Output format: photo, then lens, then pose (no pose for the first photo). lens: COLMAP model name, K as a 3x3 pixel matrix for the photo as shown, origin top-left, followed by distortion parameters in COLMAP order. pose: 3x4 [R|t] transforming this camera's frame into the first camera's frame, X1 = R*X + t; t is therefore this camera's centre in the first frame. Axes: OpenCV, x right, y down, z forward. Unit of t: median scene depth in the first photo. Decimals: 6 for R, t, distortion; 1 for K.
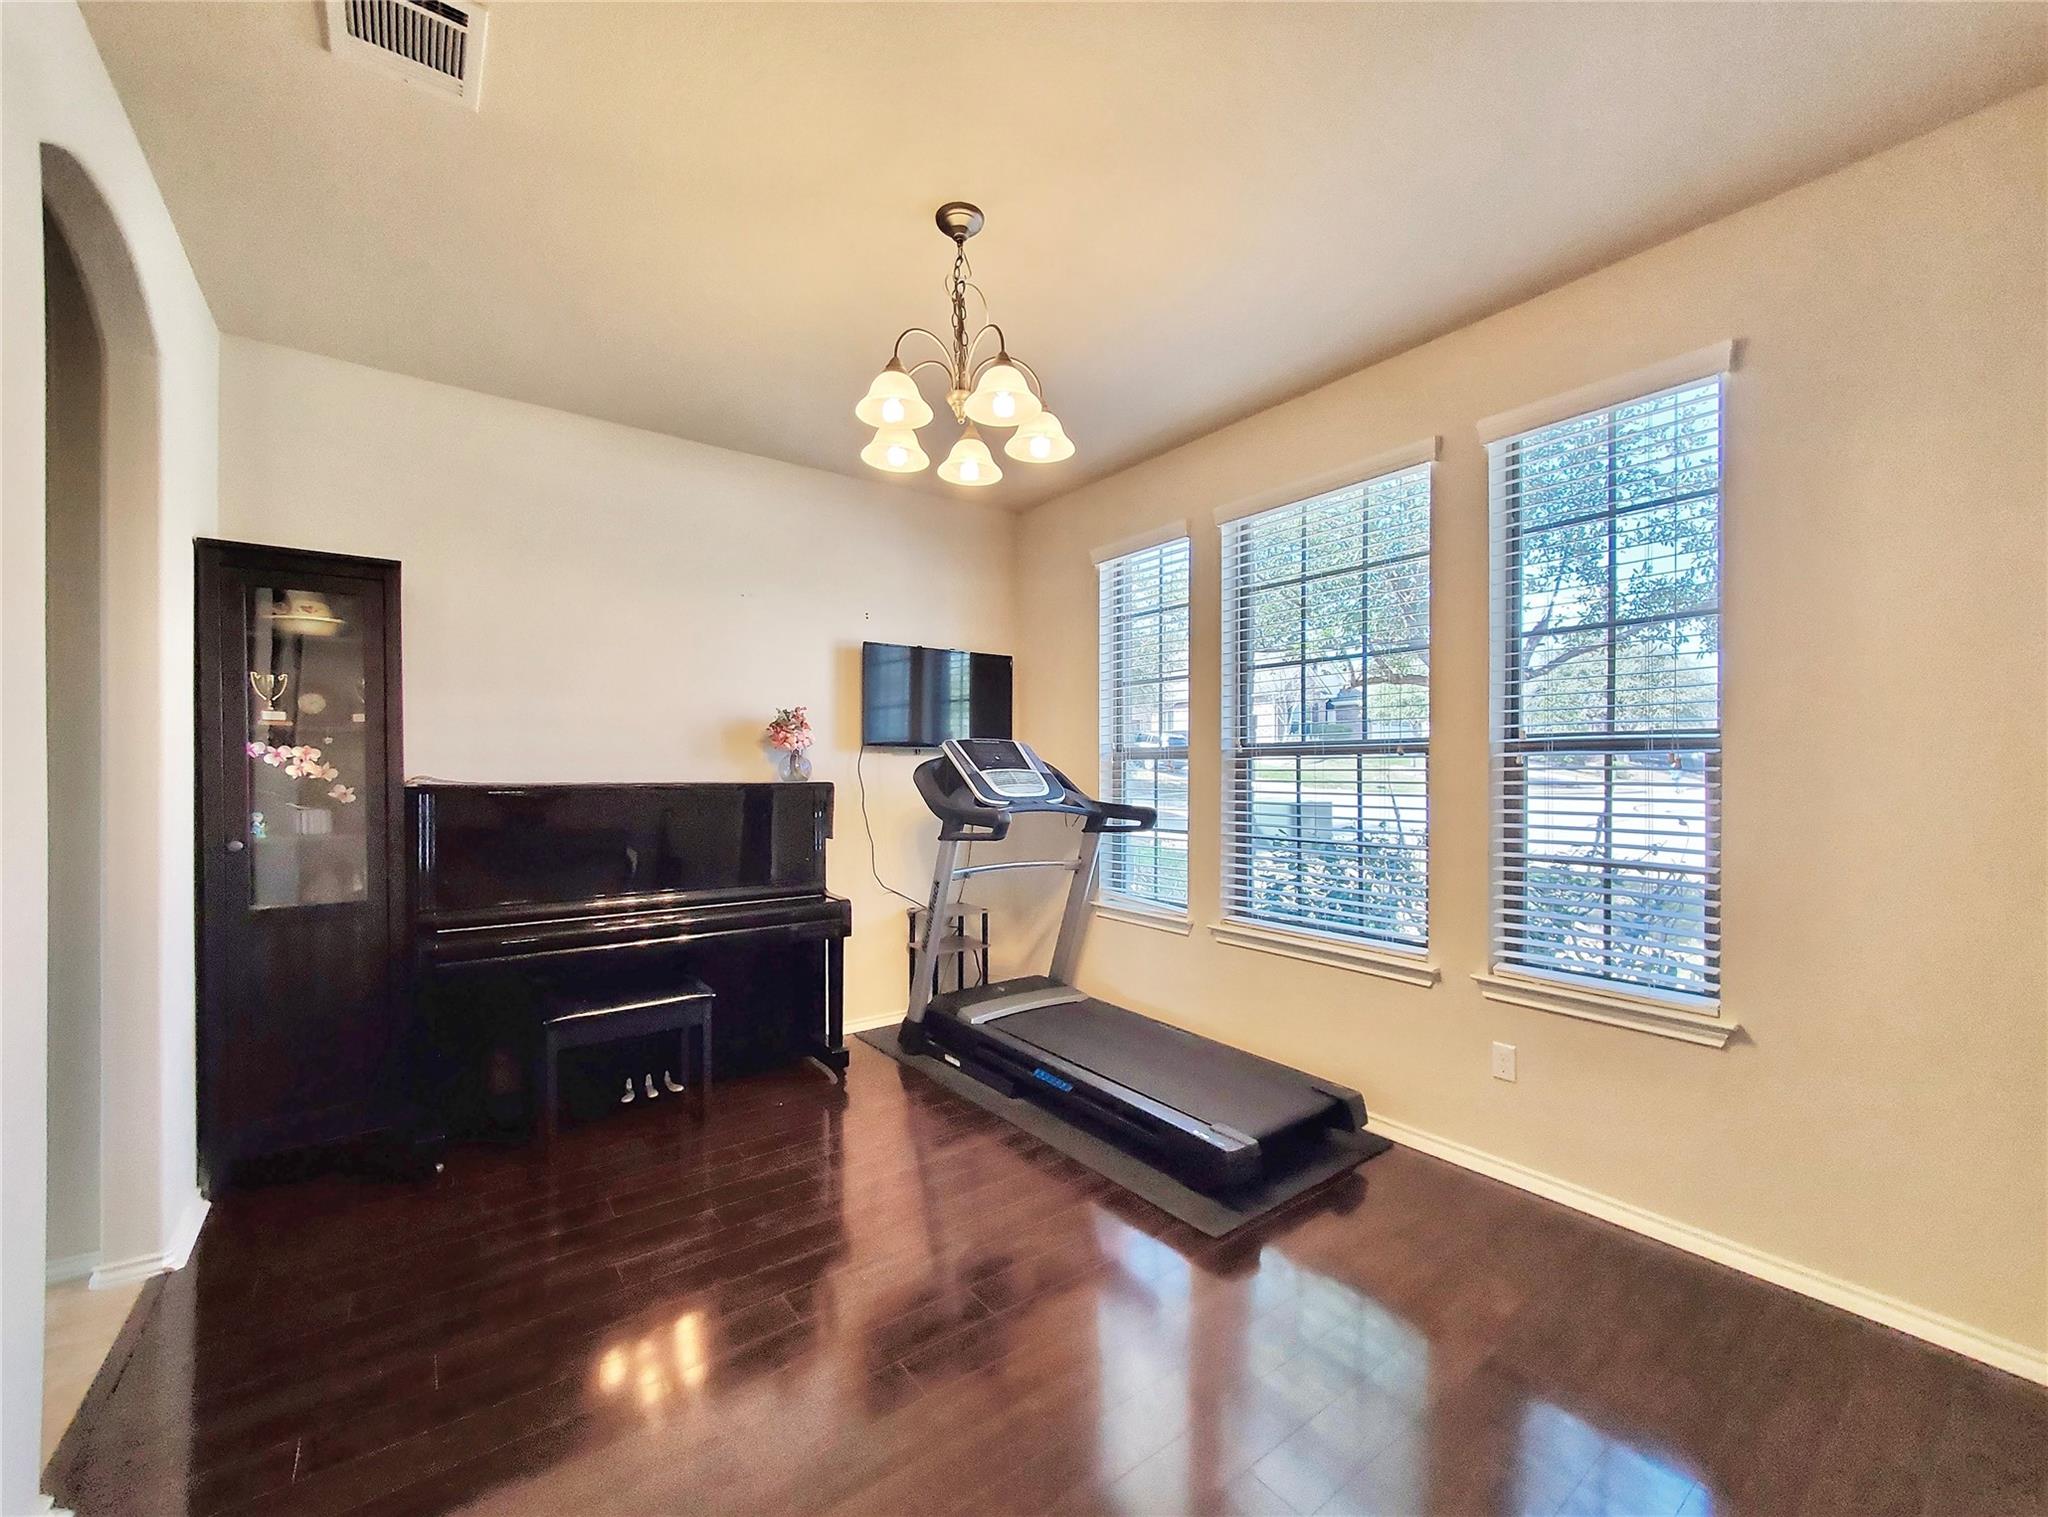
lens RADIAL K [[808.0, 0, 1022.6], [0, 808.0, 769.6], [0, 0, 1]] dist [0.019360, -0.012375]
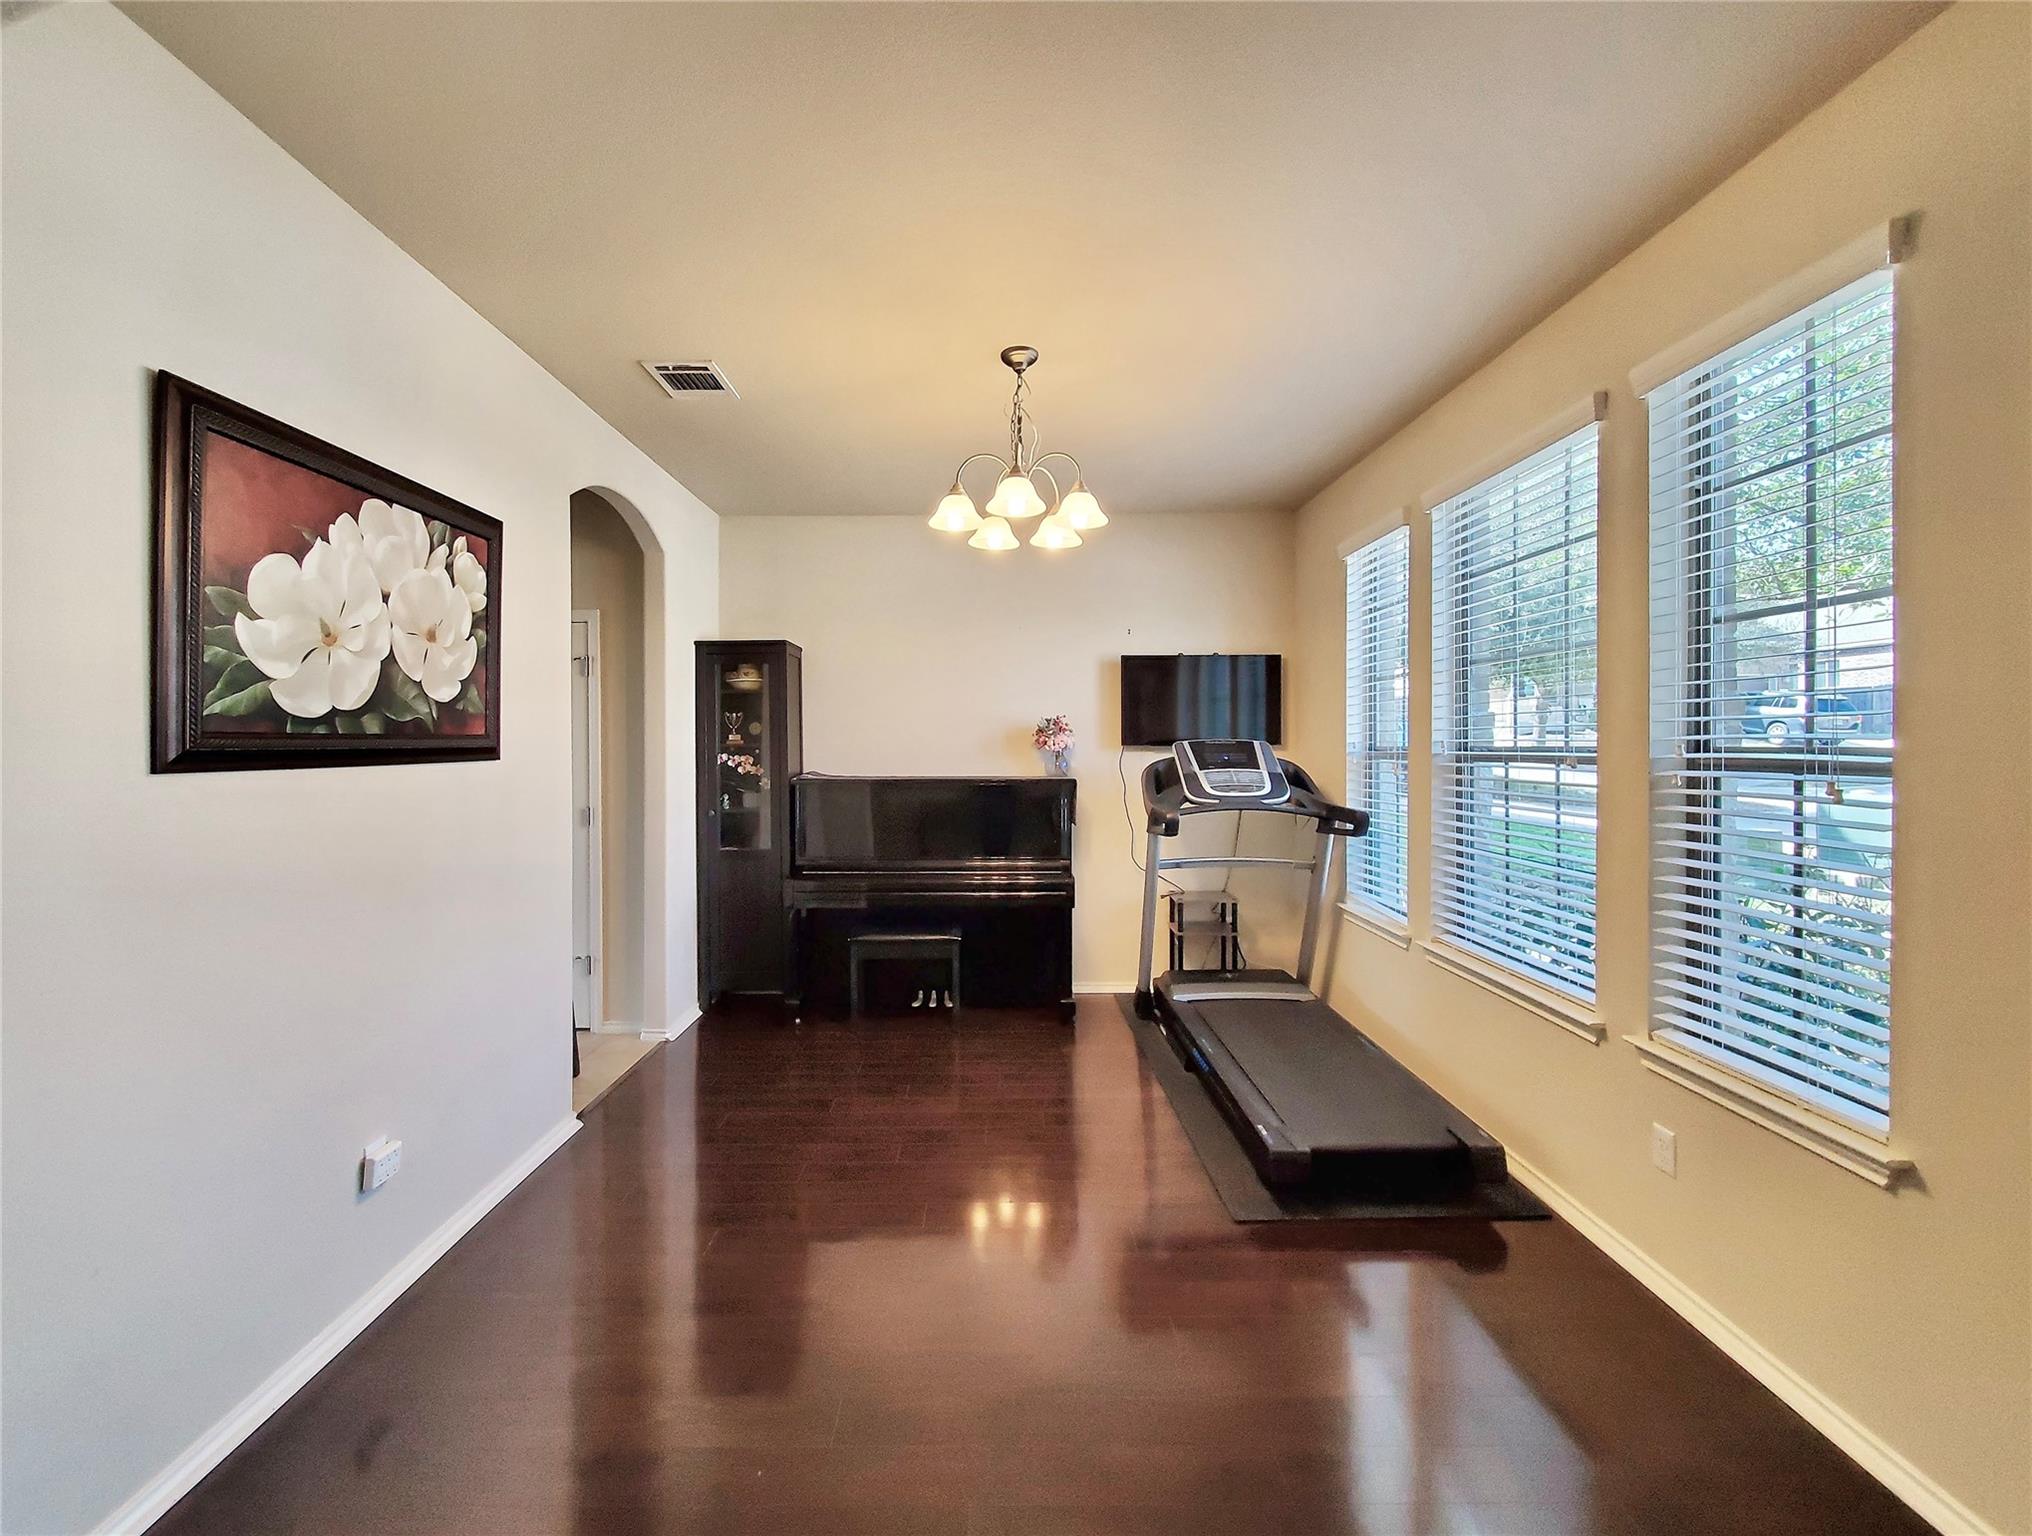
lens RADIAL K [[810.5, 0, 1011.6], [0, 810.5, 748.8], [0, 0, 1]] dist [-0.001338, -0.000046]
pose [[0.812016, 0.001917, -0.583632, 0.439340], [0.002489, 0.999974, 0.006747, -0.041834], [0.583630, -0.006931, 0.811990, -0.034523]]
